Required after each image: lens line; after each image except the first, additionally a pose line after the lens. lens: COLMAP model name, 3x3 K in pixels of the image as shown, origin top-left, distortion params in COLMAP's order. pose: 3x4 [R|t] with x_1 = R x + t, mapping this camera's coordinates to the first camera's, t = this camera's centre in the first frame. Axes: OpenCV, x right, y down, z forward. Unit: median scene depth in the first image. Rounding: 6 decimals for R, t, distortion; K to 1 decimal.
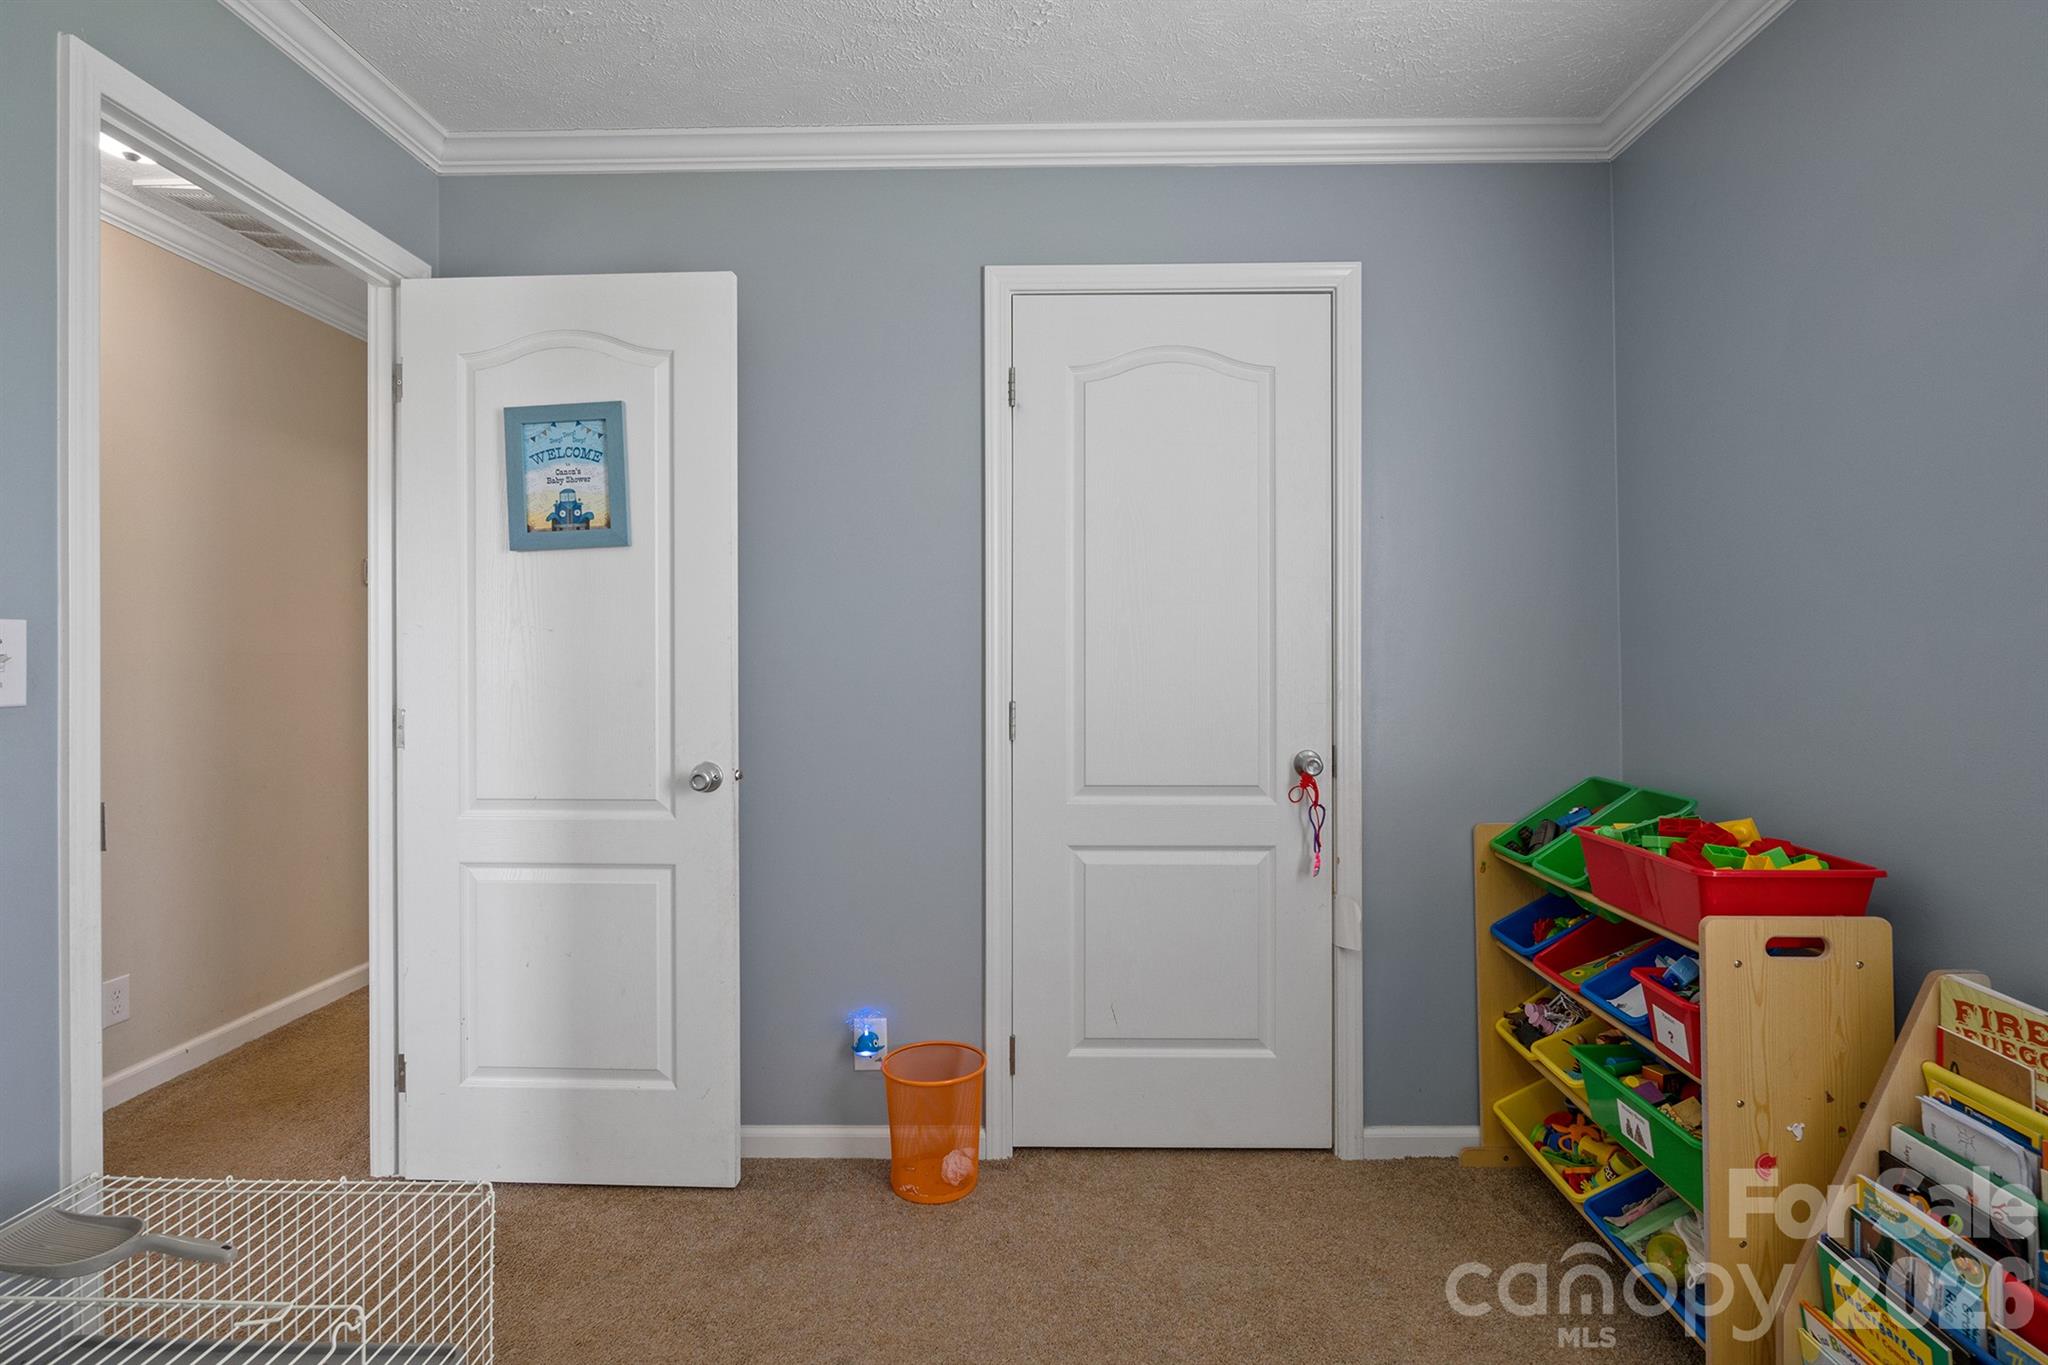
lens RADIAL K [[1024.2, 0, 1024.0], [0, 1024.2, 682.5], [0, 0, 1]] dist [0.001142, 0.000137]
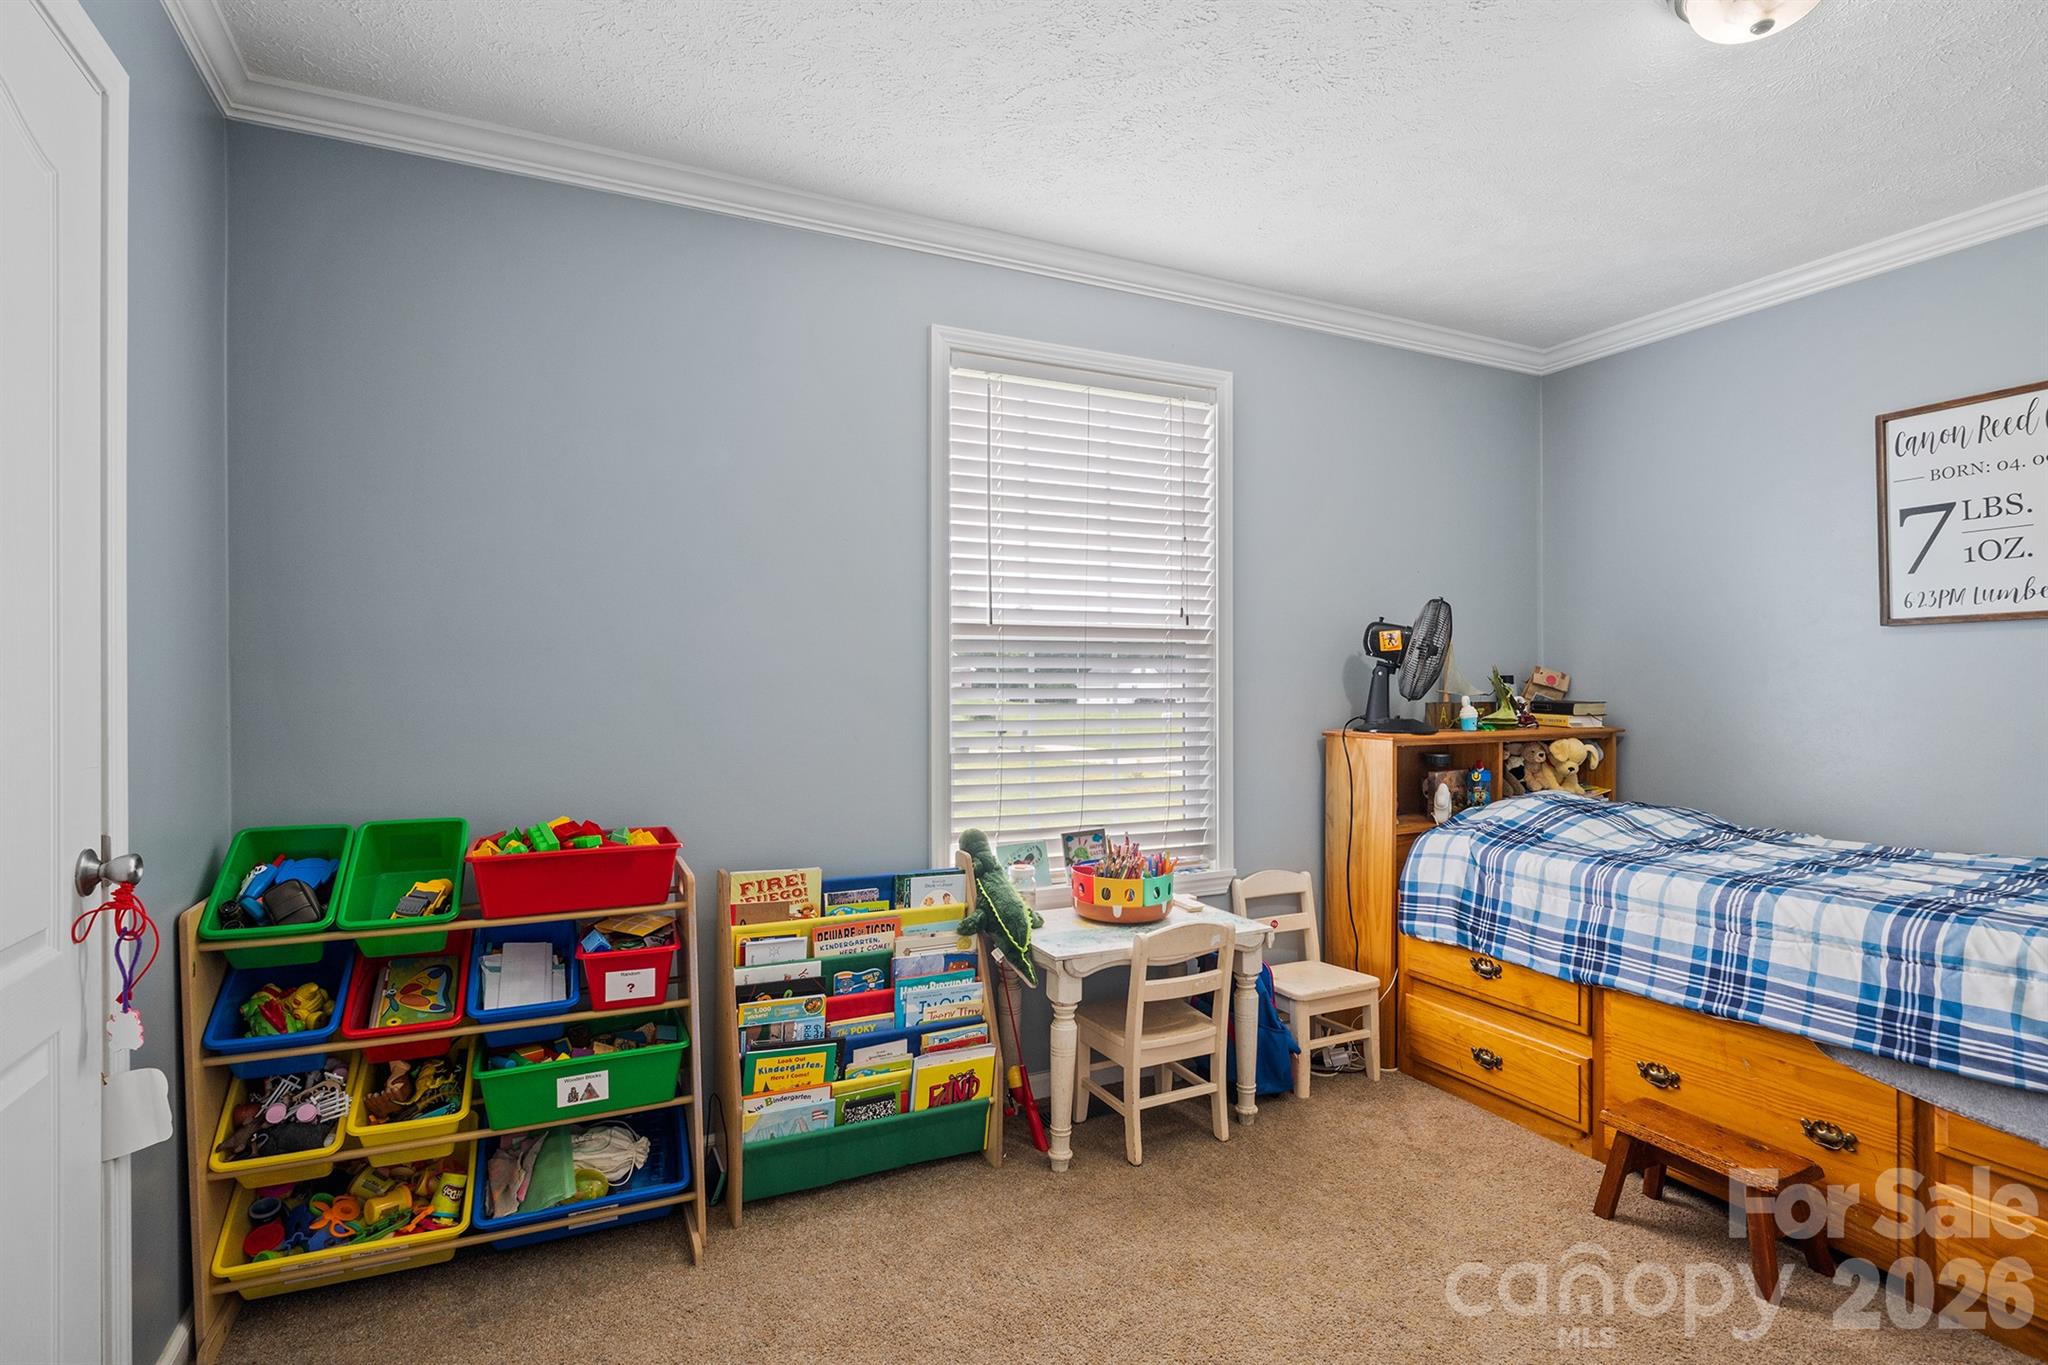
lens RADIAL K [[1024.2, 0, 1024.0], [0, 1024.2, 682.5], [0, 0, 1]] dist [0.001142, 0.000137]
pose [[-0.454973, -0.001594, 0.890504, -0.892056], [0.024515, 0.999597, 0.014314, -0.049999], [-0.890168, 0.028343, -0.454751, 1.383441]]
